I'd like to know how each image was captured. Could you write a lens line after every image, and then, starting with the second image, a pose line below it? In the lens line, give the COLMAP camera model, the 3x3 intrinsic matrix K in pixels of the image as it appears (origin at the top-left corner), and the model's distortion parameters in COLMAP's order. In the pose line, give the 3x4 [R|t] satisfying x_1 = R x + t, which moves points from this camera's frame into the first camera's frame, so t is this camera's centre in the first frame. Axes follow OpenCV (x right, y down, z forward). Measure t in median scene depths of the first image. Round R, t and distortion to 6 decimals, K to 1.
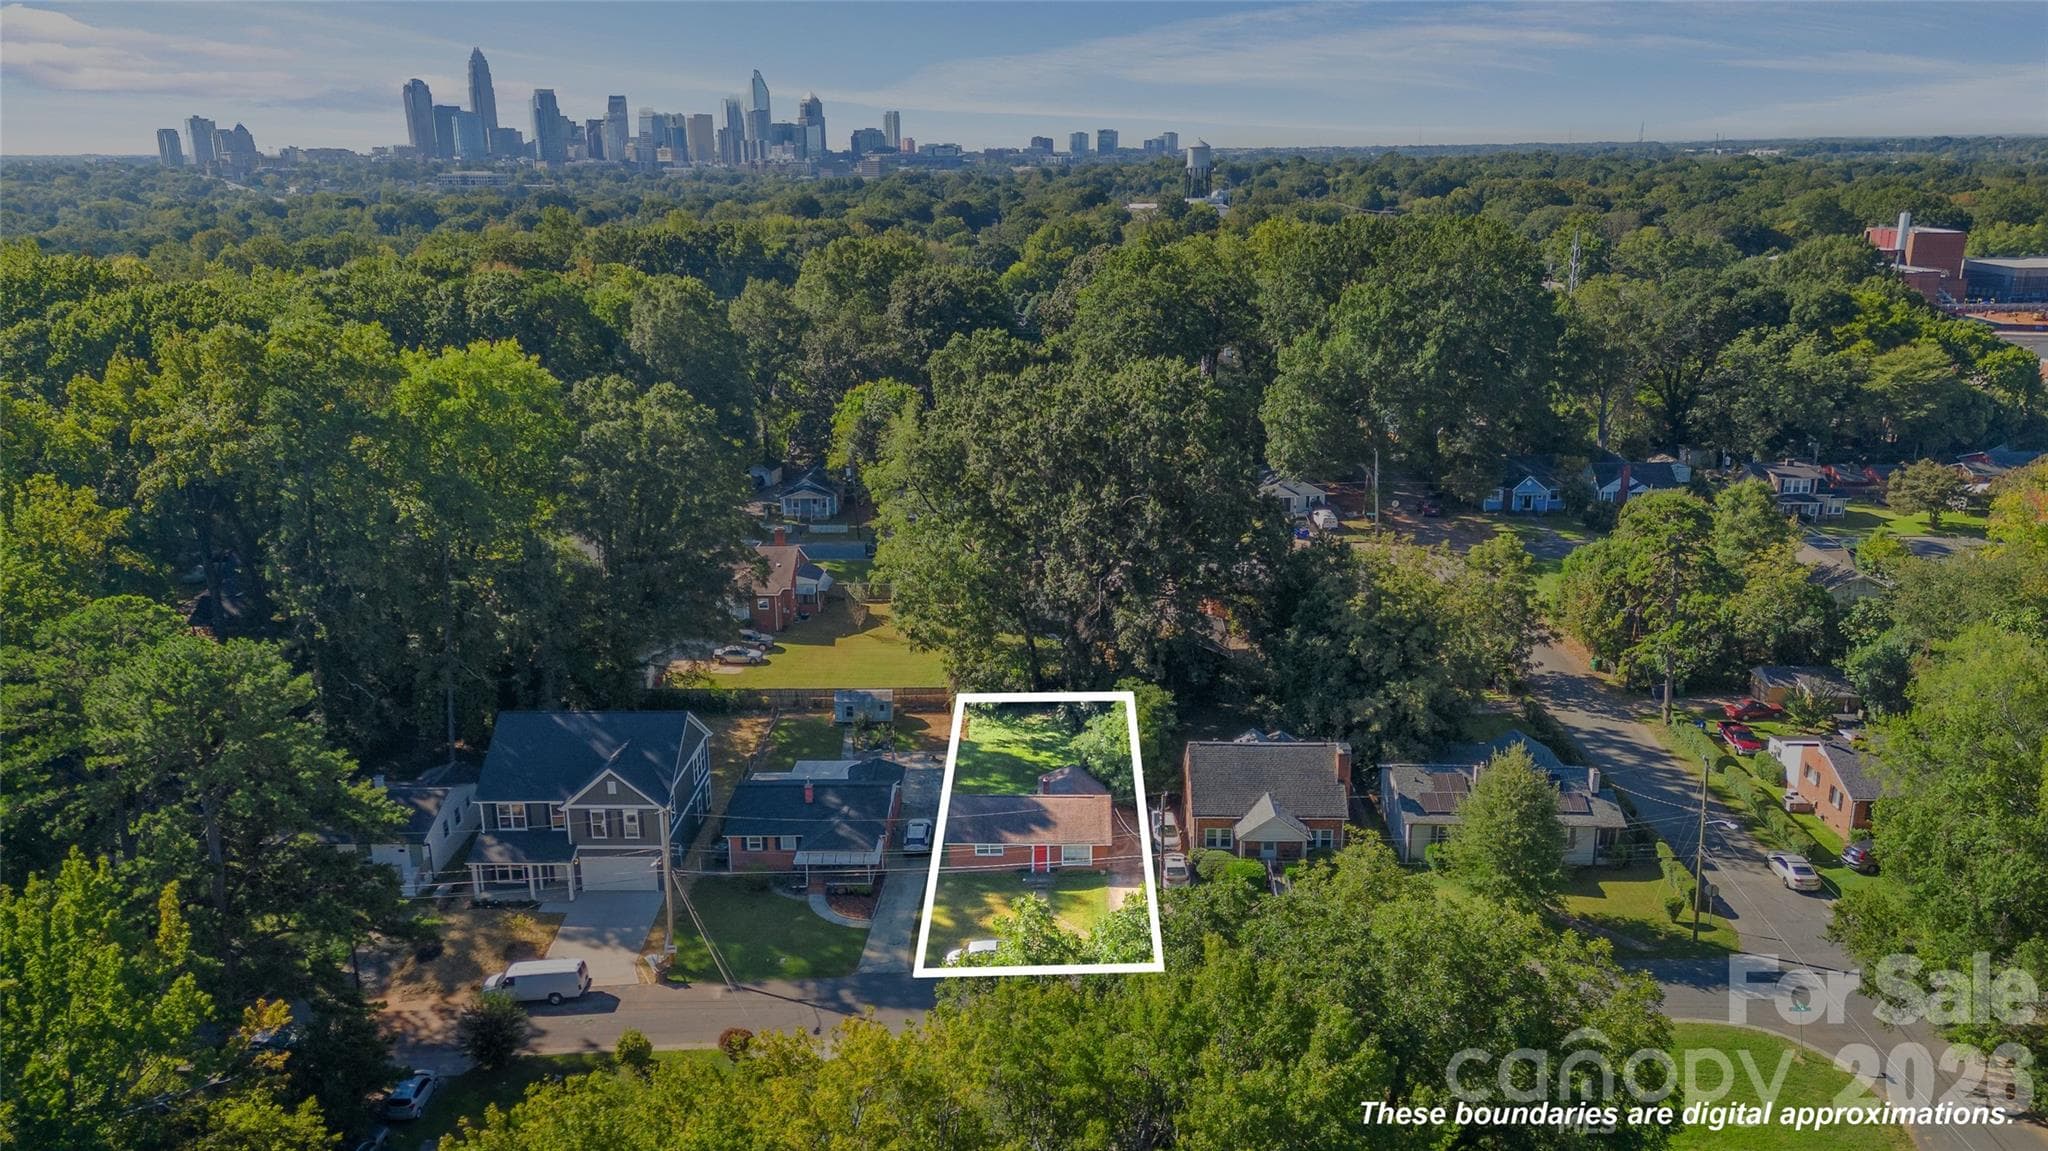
lens RADIAL K [[1506.5, 0, 1020.7], [0, 1506.5, 584.2], [0, 0, 1]] dist [0.082706, -0.077127]
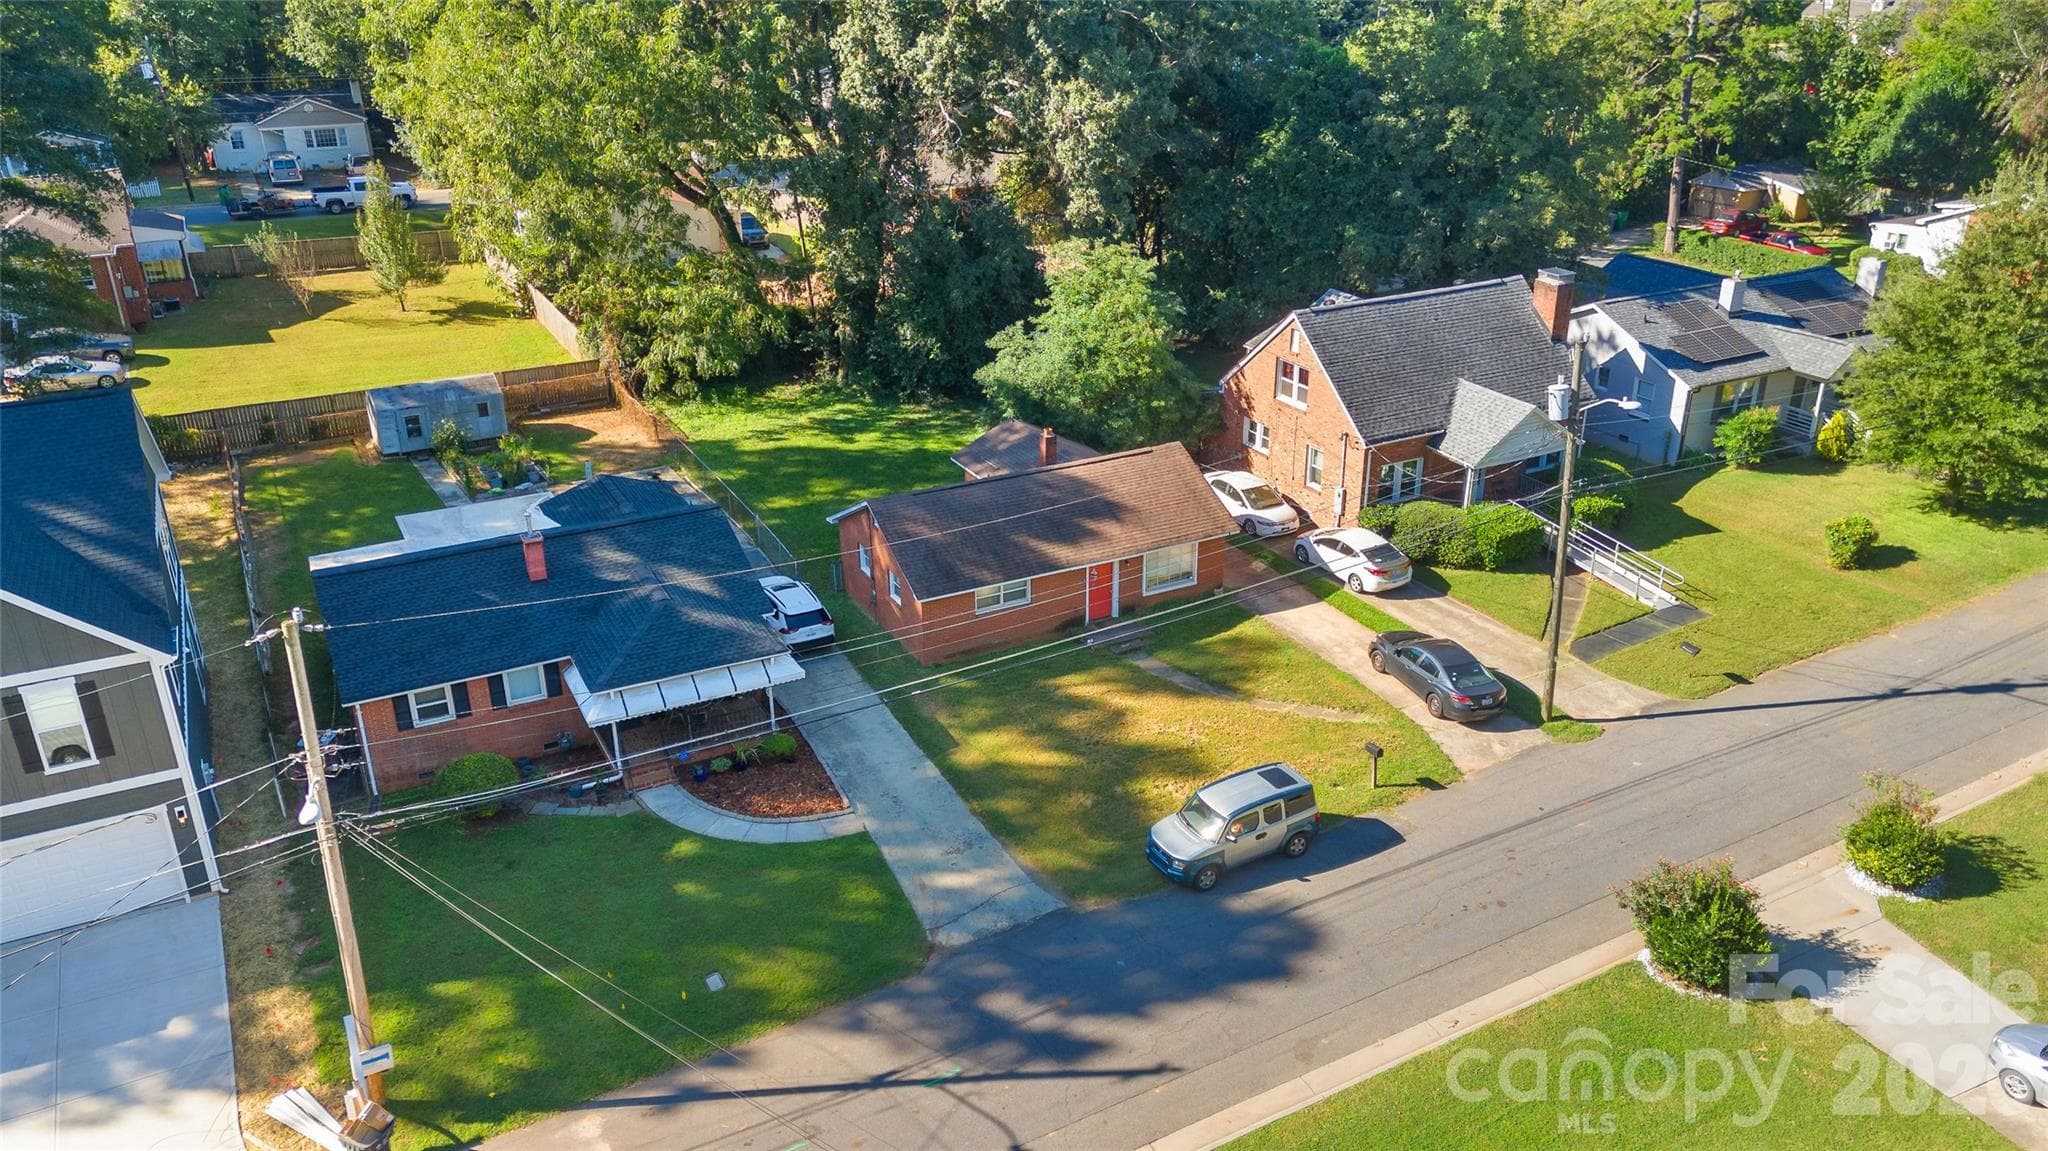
lens RADIAL K [[1506.5, 0, 1020.7], [0, 1506.5, 584.2], [0, 0, 1]] dist [0.082706, -0.077127]
pose [[0.874649, -0.197158, 0.442851, -0.163972], [0.138480, 0.977107, 0.161506, 0.078826], [-0.464555, -0.079935, 0.881929, 0.469909]]
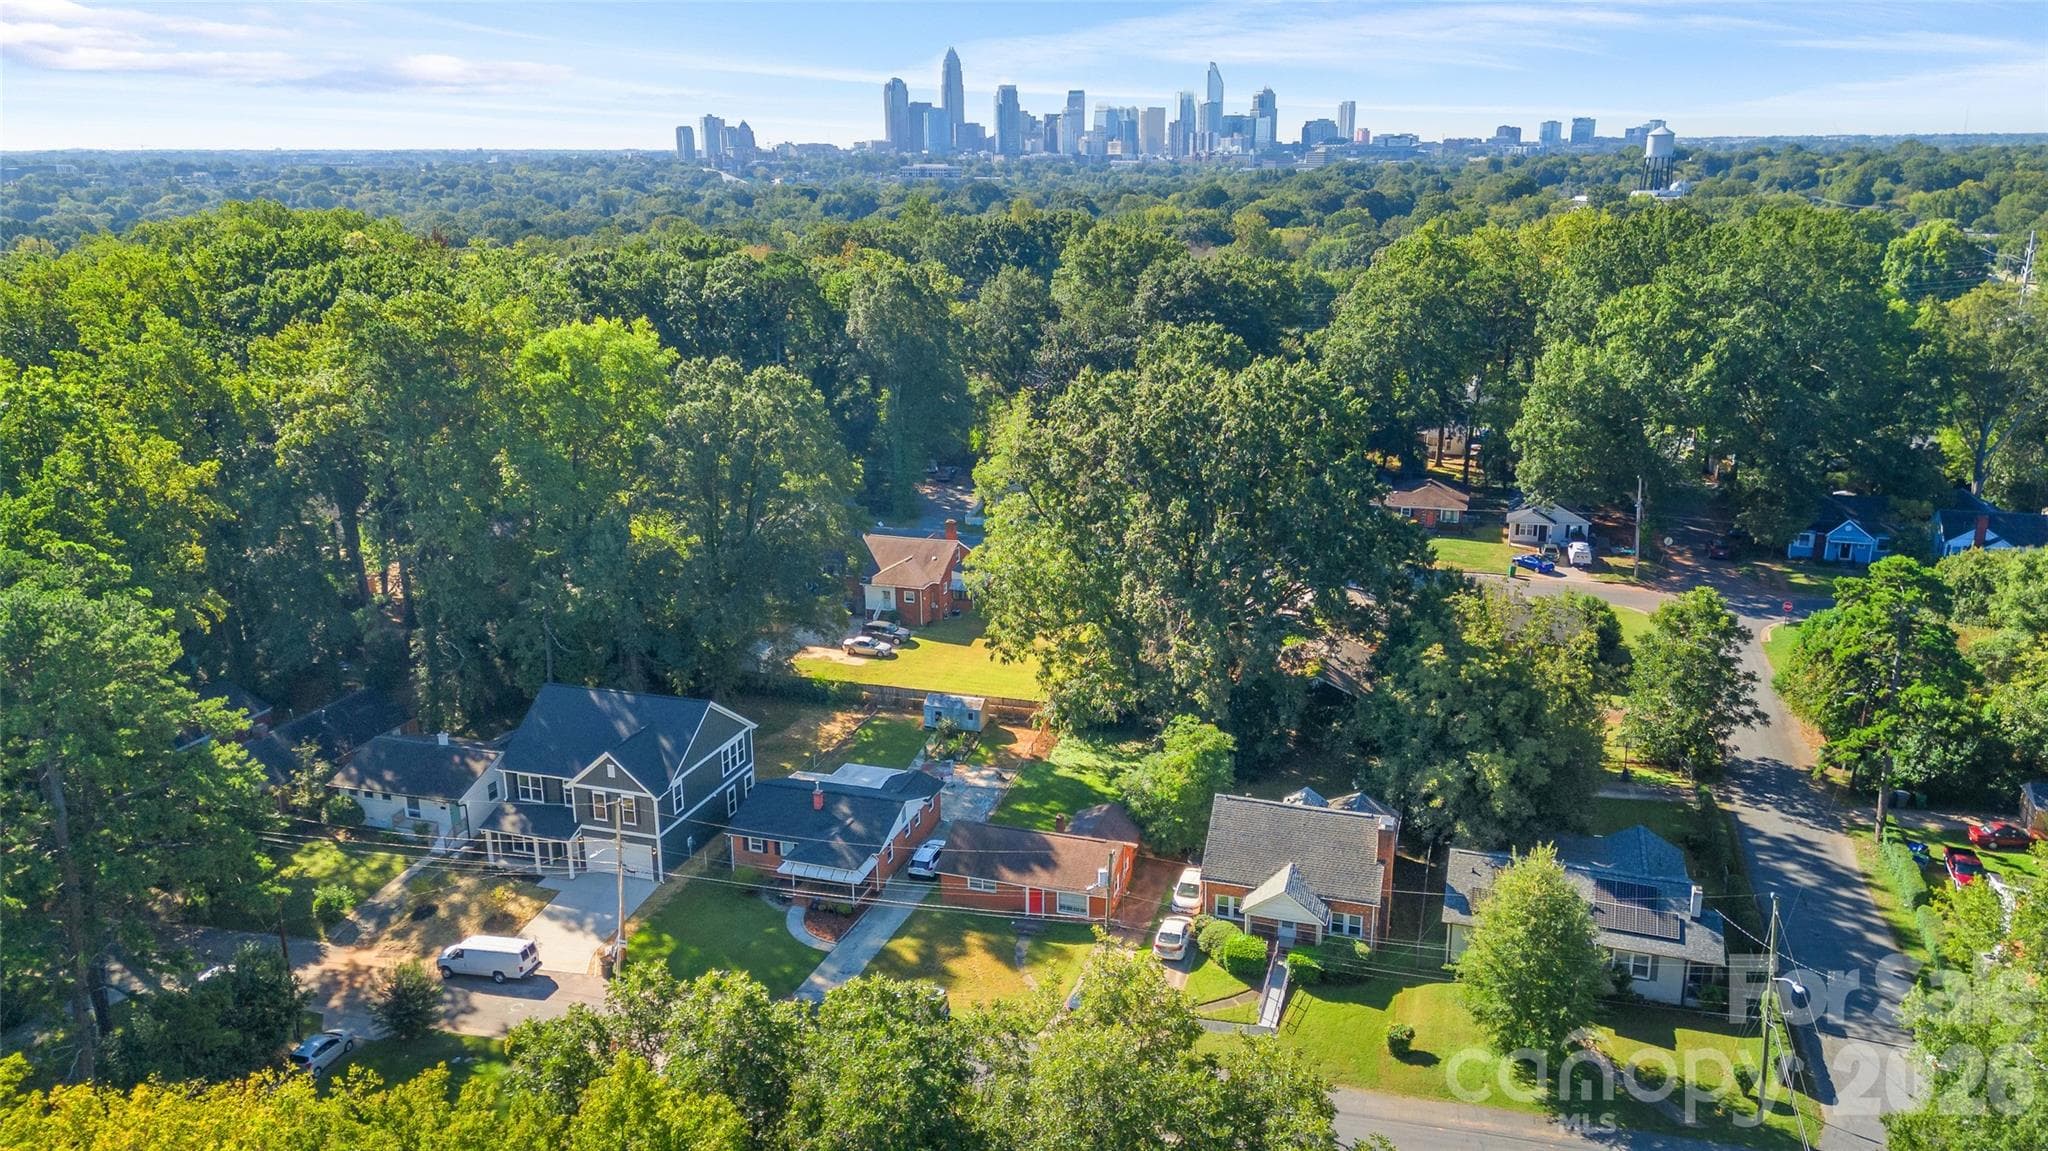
lens RADIAL K [[1506.5, 0, 1020.7], [0, 1506.5, 584.2], [0, 0, 1]] dist [0.082706, -0.077127]
pose [[0.958495, 0.081061, -0.273345, 0.185393], [-0.079804, 0.996686, 0.015736, -0.018096], [0.273714, 0.006731, 0.961787, 0.091406]]
